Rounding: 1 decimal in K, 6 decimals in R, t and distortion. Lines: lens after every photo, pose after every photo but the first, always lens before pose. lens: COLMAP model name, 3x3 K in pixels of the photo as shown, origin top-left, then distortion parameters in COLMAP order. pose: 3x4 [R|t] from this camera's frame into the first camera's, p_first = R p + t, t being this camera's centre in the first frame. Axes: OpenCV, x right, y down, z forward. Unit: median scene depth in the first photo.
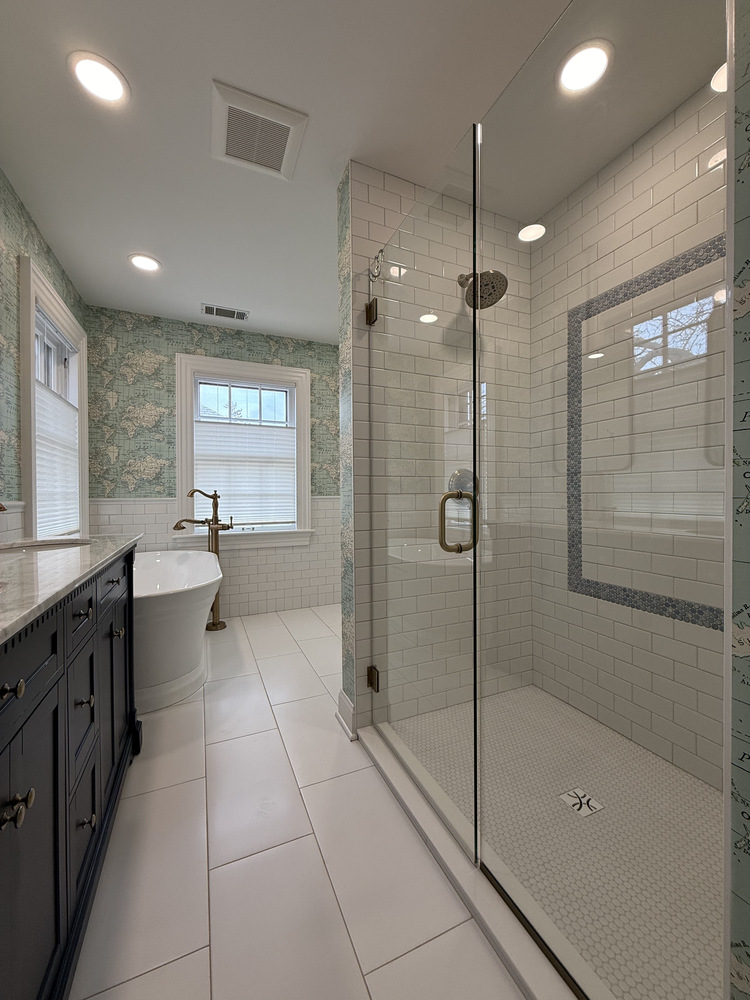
lens RADIAL K [[397.4, 0, 375.3], [0, 397.4, 497.6], [0, 0, 1]] dist [0.000346, 0.000132]
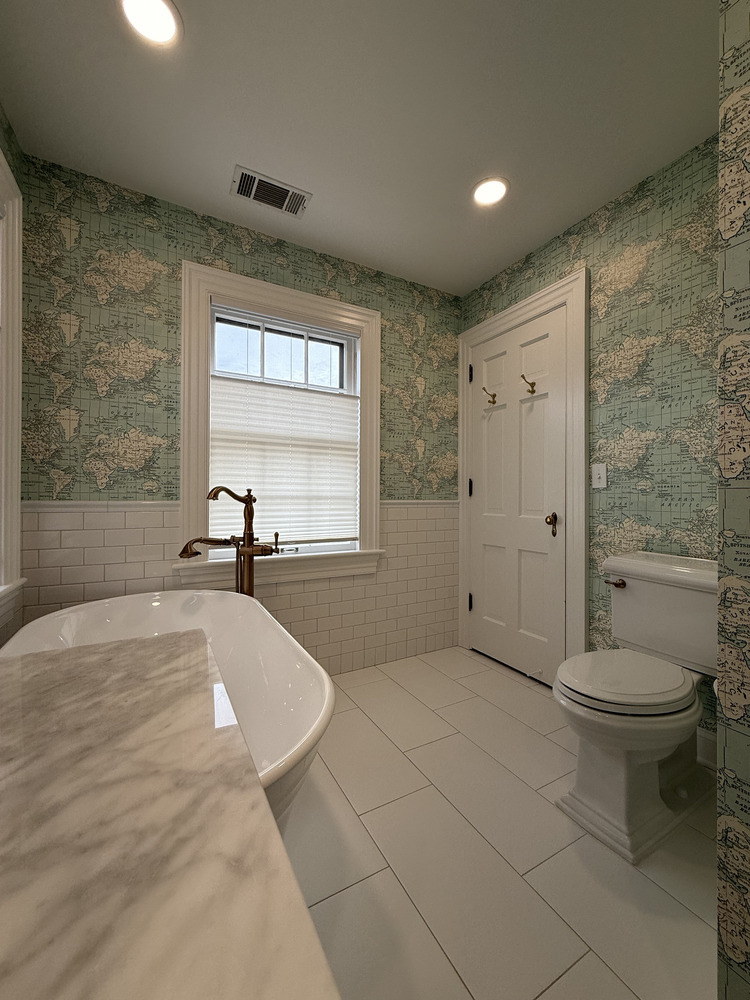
lens RADIAL K [[397.4, 0, 375.3], [0, 397.4, 497.6], [0, 0, 1]] dist [0.000346, 0.000132]
pose [[0.996205, 0.007418, 0.086722, -0.236845], [-0.006262, 0.999888, -0.013587, 0.001436], [-0.086813, 0.012992, 0.996140, 0.345446]]
